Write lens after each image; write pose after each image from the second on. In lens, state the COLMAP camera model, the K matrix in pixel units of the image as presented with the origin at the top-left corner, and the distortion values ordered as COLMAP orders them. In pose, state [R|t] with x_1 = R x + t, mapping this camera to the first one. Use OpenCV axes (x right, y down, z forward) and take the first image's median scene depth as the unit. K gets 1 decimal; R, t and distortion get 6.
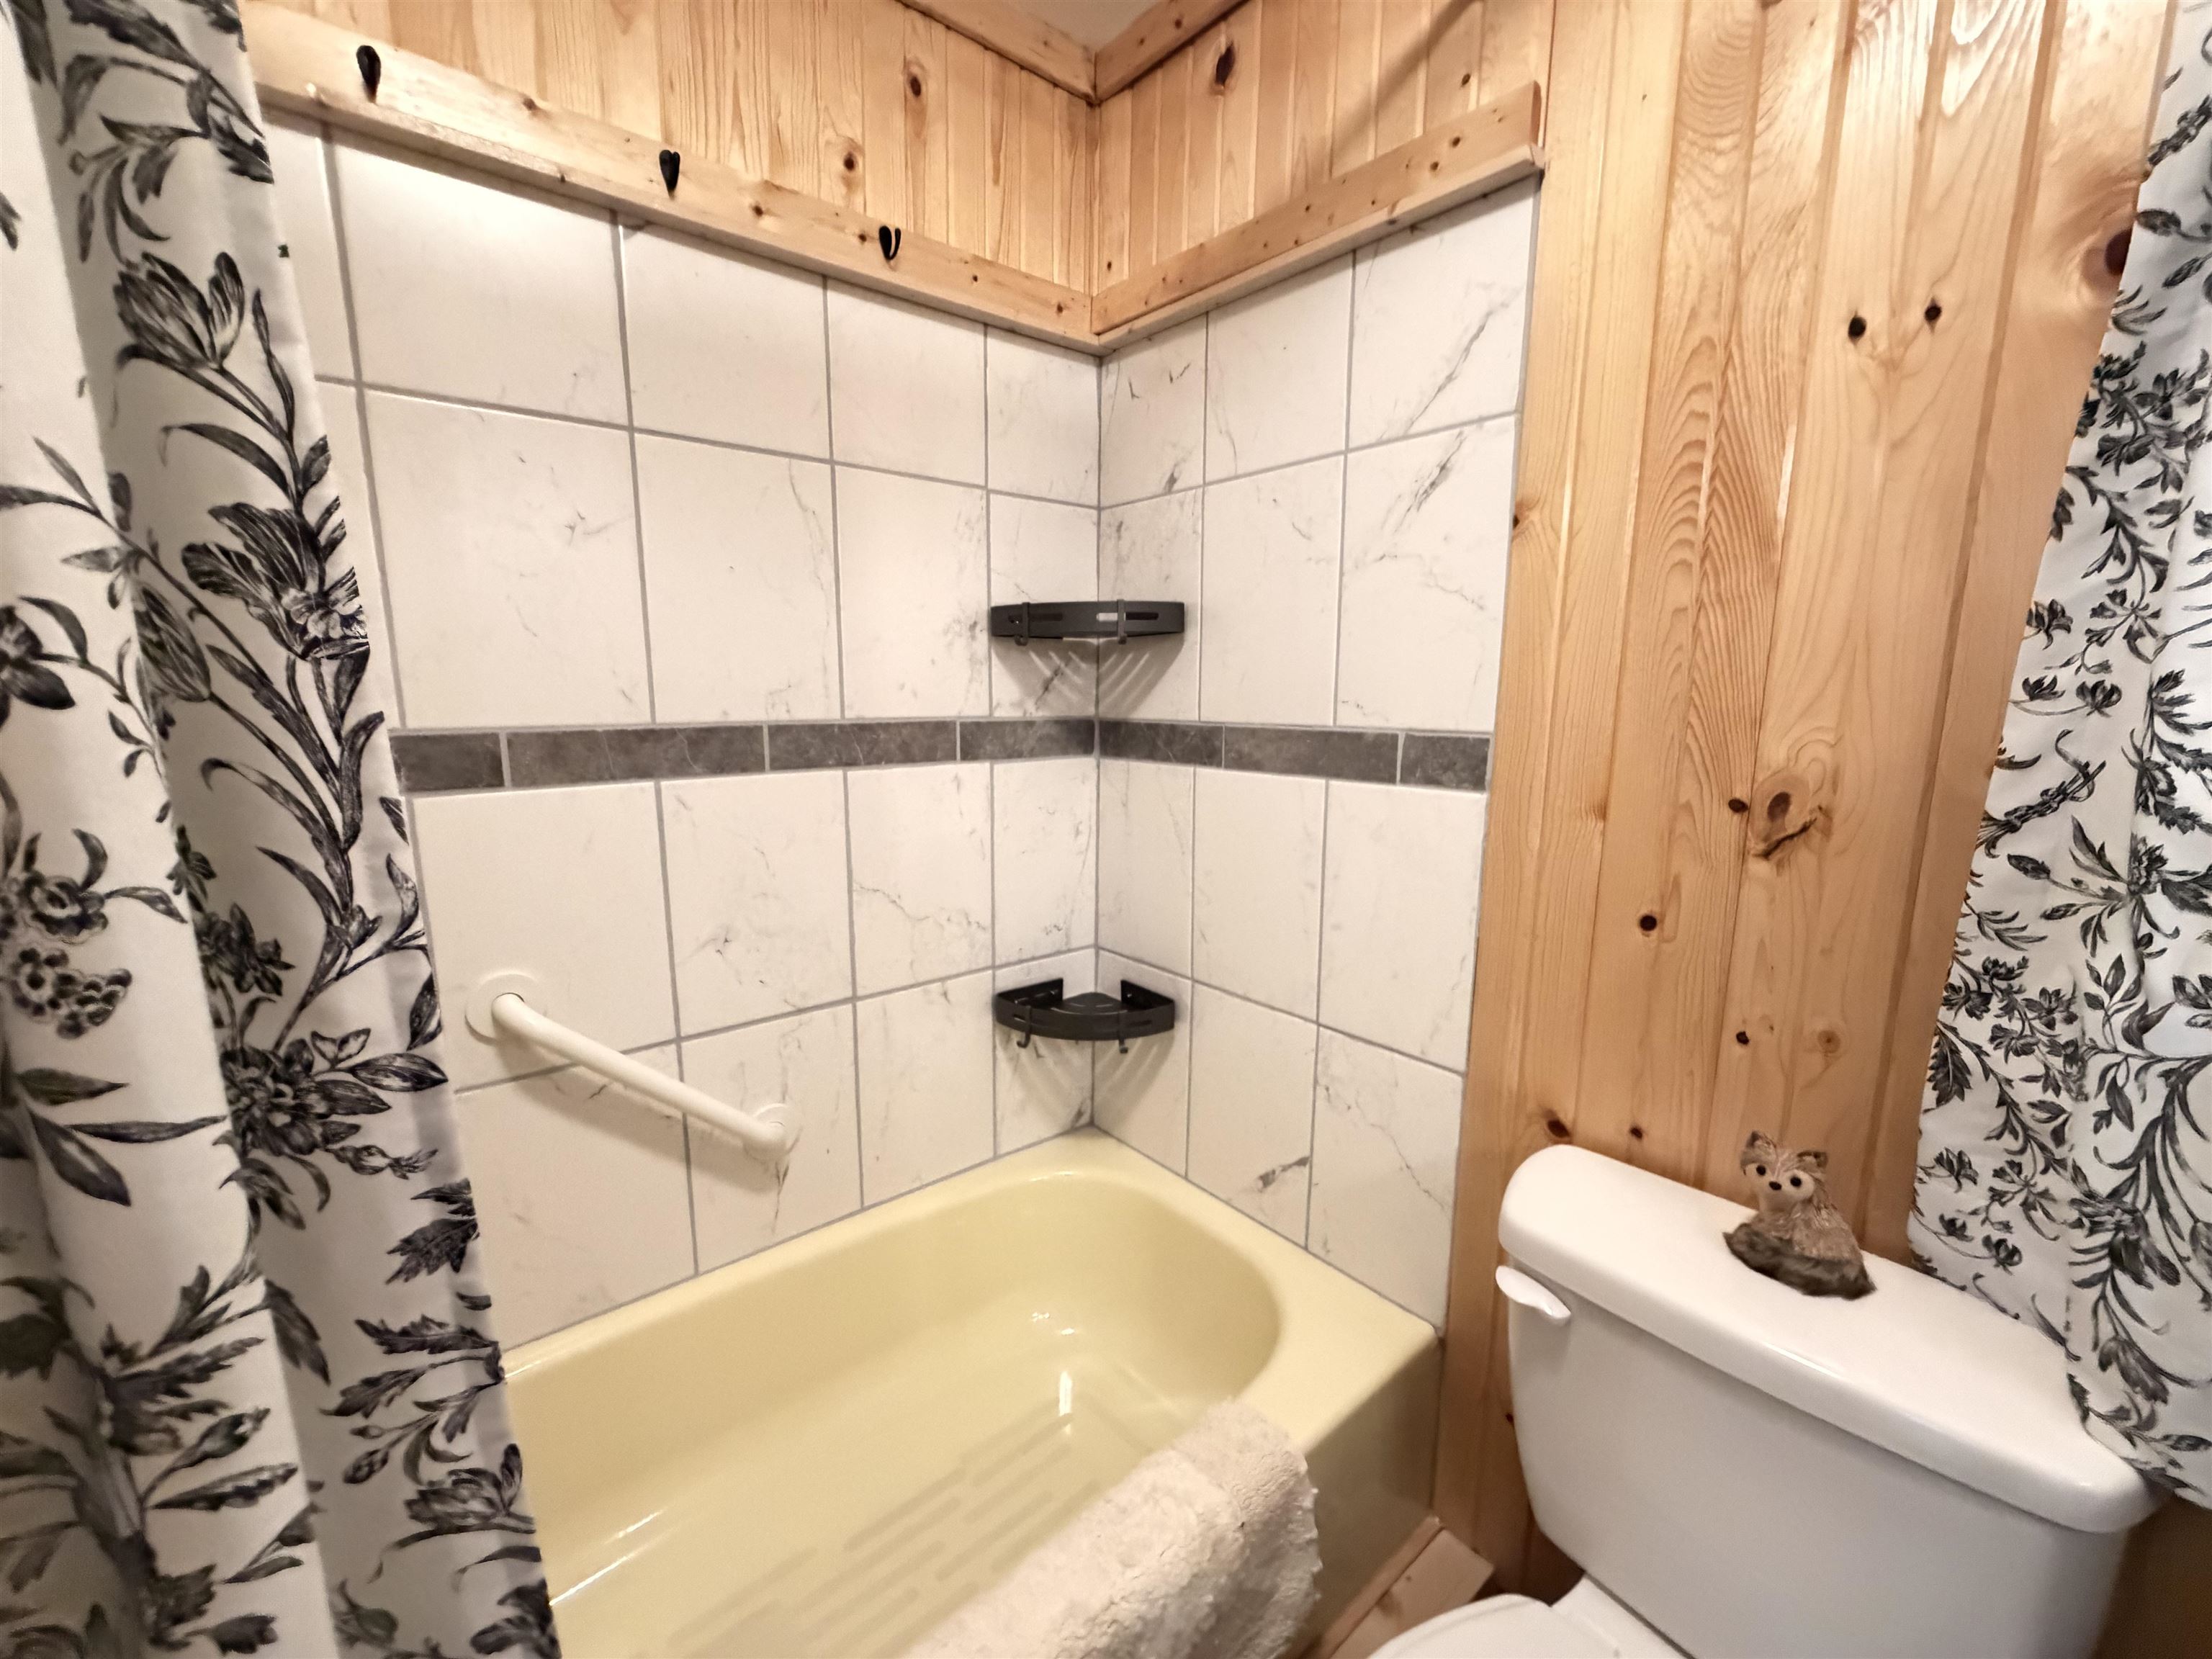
lens RADIAL K [[883.0, 0, 1101.5], [0, 883.0, 833.0], [0, 0, 1]] dist [0.000365, 0.000109]
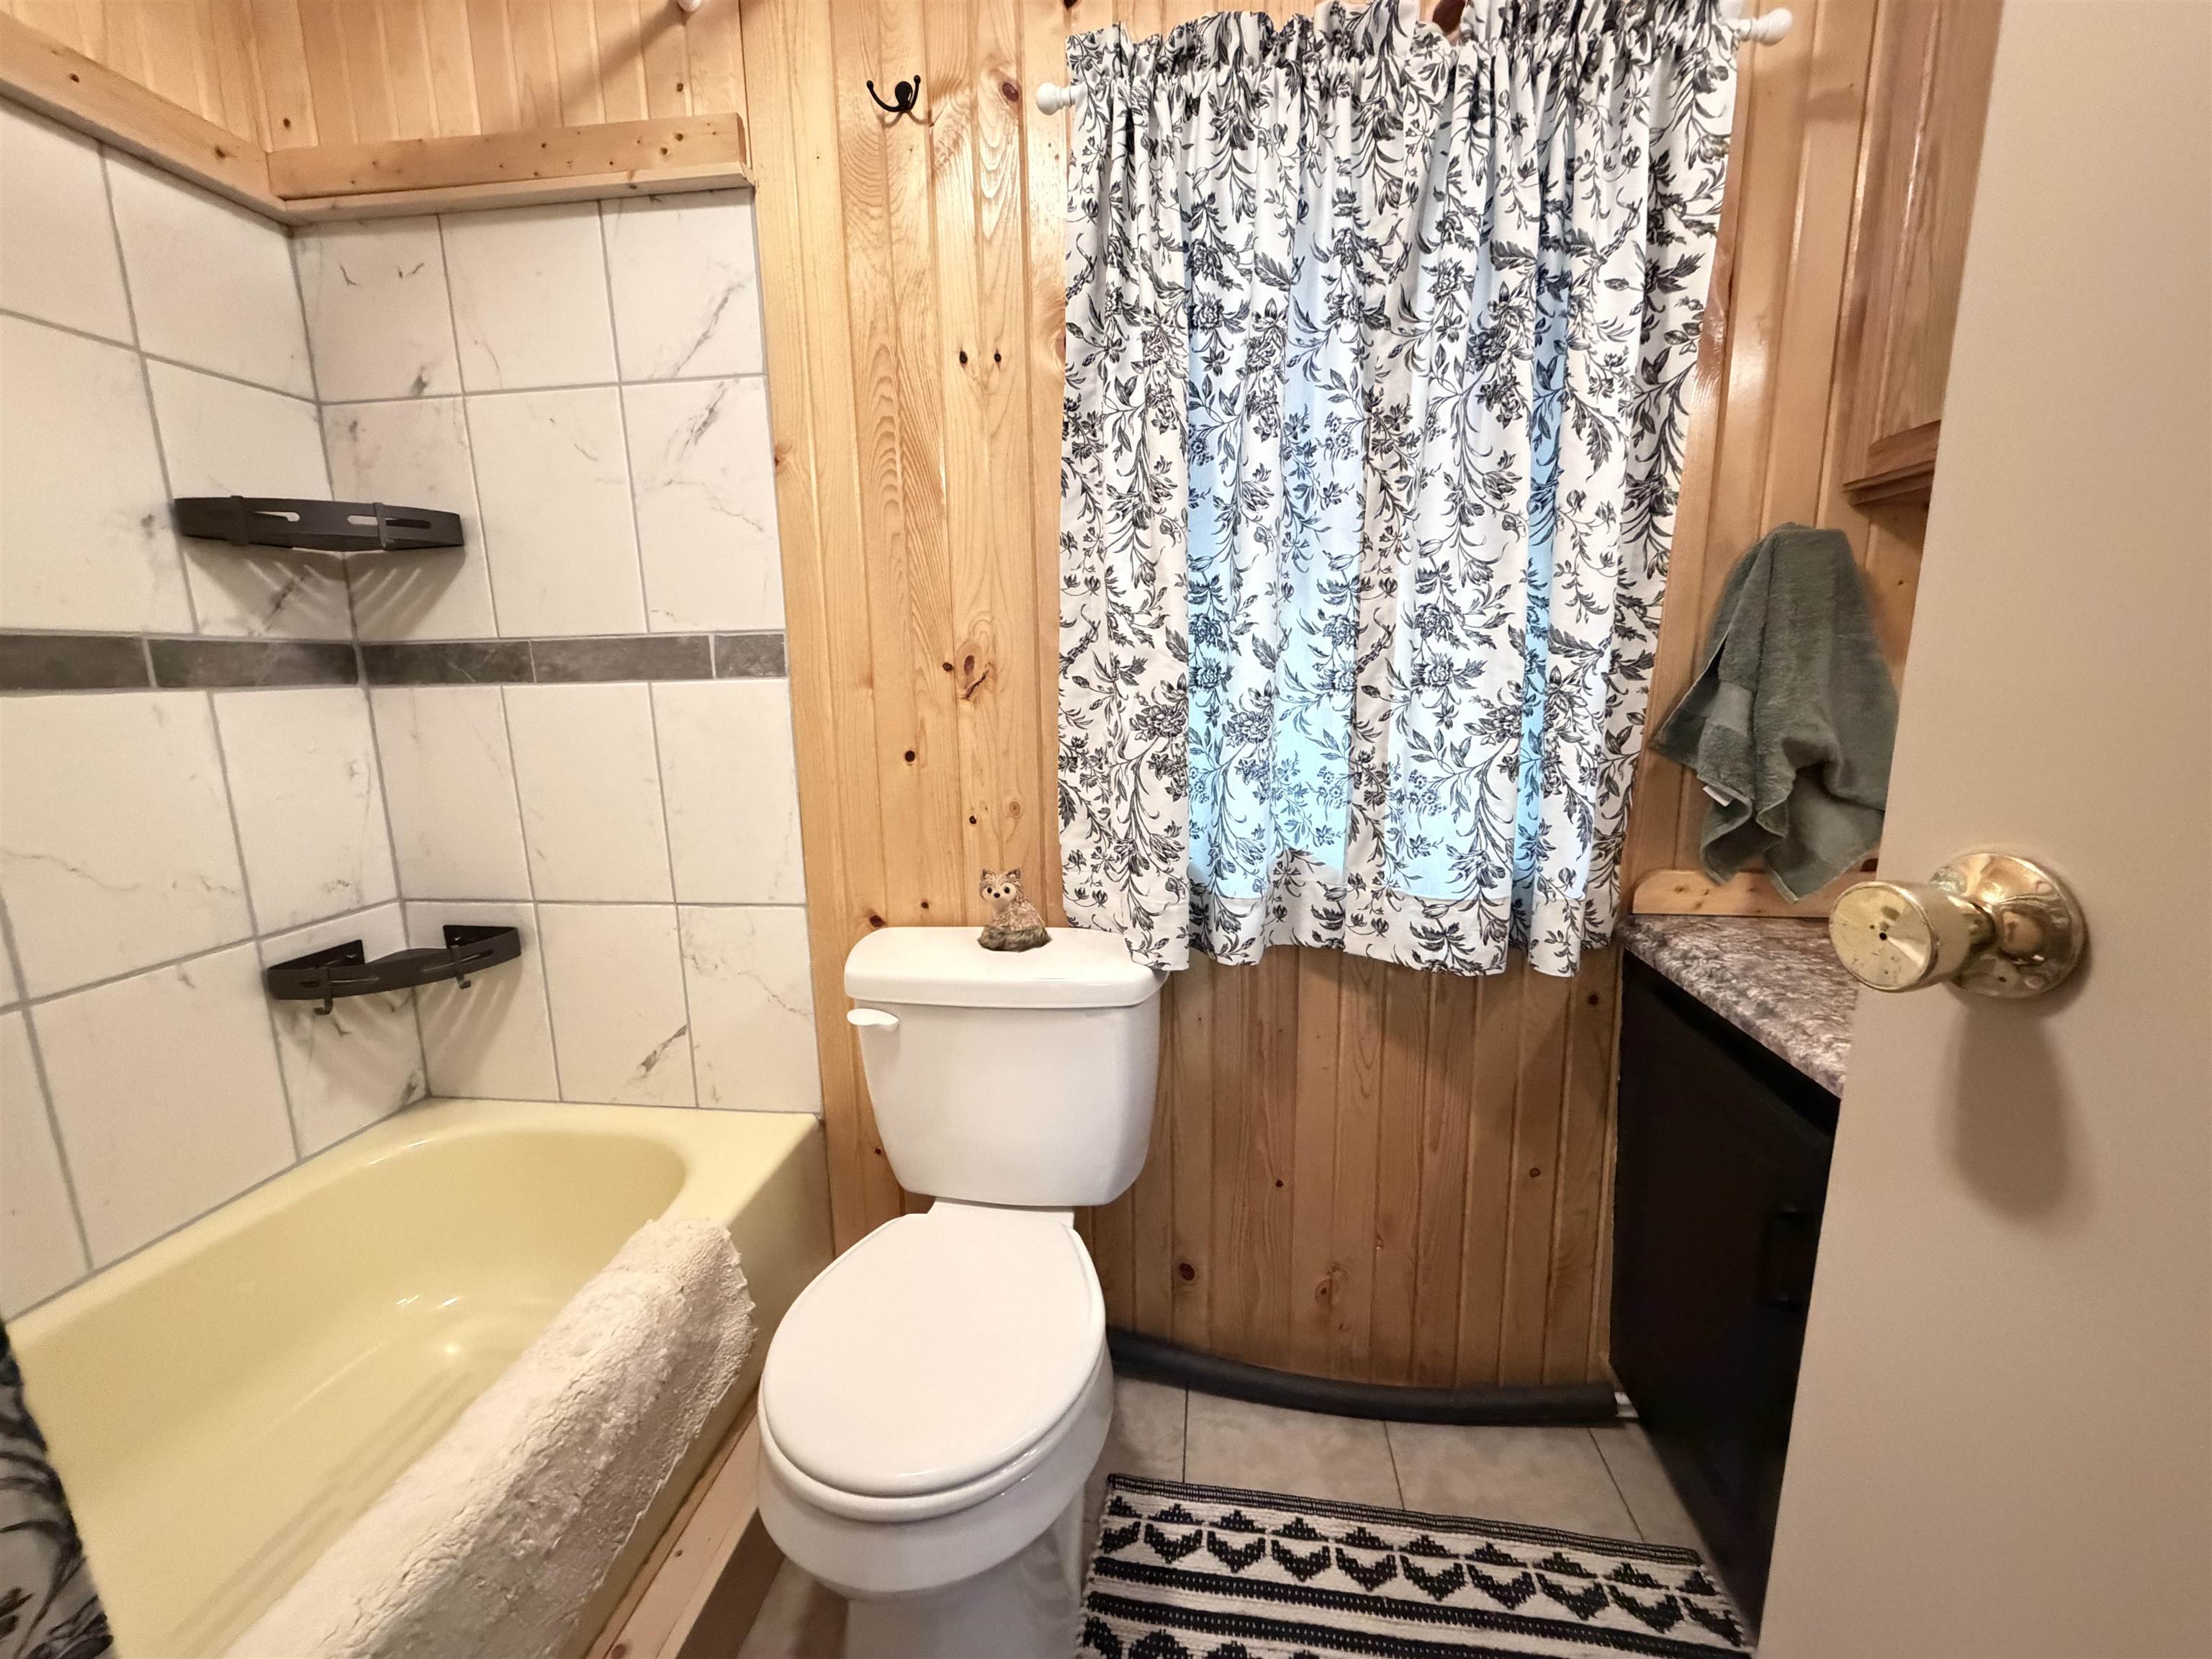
lens RADIAL K [[883.0, 0, 1096.9], [0, 883.0, 831.6], [0, 0, 1]] dist [0.000365, 0.000109]
pose [[0.736474, -0.142648, 0.661255, -0.116628], [0.132152, 0.989018, 0.066170, 0.159705], [-0.663432, 0.038653, 0.747238, -0.254704]]
